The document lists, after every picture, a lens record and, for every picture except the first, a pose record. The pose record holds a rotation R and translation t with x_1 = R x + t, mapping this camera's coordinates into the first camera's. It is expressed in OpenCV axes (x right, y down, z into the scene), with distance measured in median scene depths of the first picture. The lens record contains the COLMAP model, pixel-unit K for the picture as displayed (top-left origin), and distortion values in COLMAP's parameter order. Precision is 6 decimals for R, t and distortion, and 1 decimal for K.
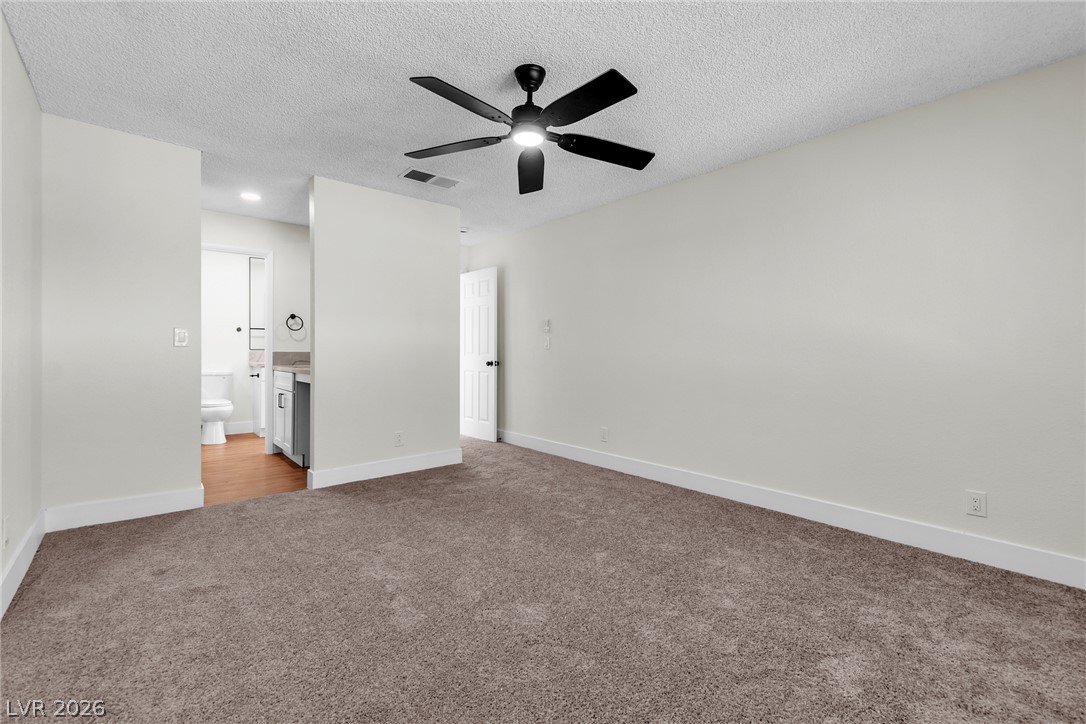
lens RADIAL K [[485.9, 0, 543.9], [0, 485.9, 366.8], [0, 0, 1]] dist [0.003087, 0.000185]
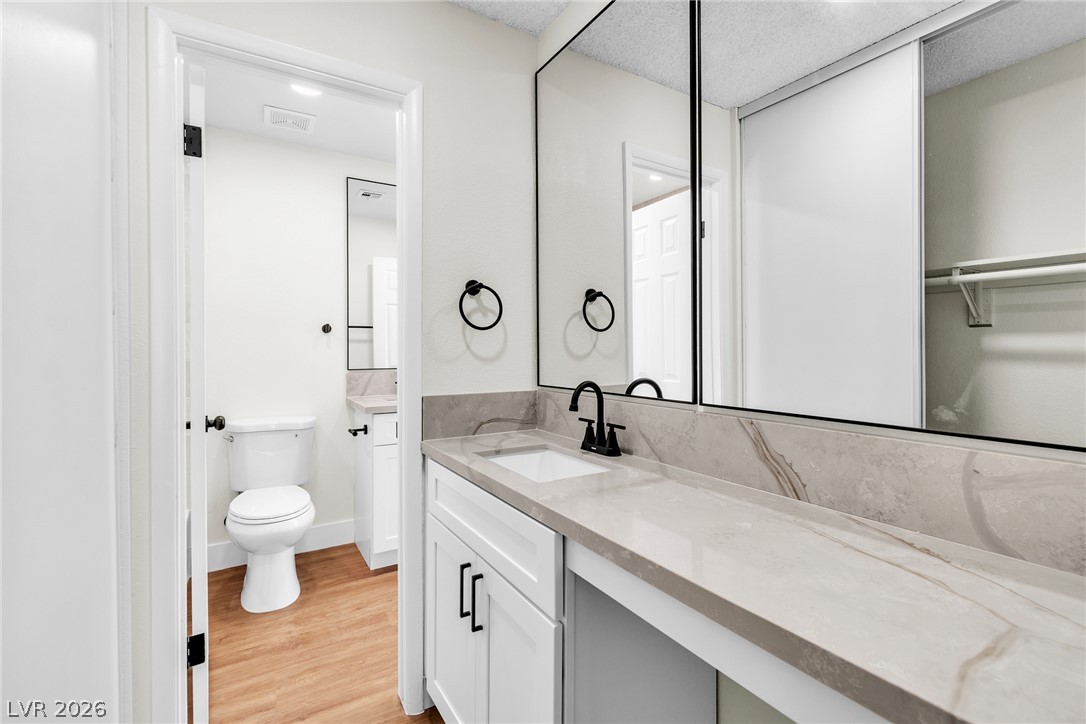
lens RADIAL K [[485.9, 0, 541.6], [0, 485.9, 356.1], [0, 0, 1]] dist [0.003087, 0.000185]
pose [[0.989052, -0.006875, -0.147406, -0.402491], [0.005812, 0.999954, -0.007644, -0.051606], [0.147452, 0.006703, 0.989046, 0.646470]]
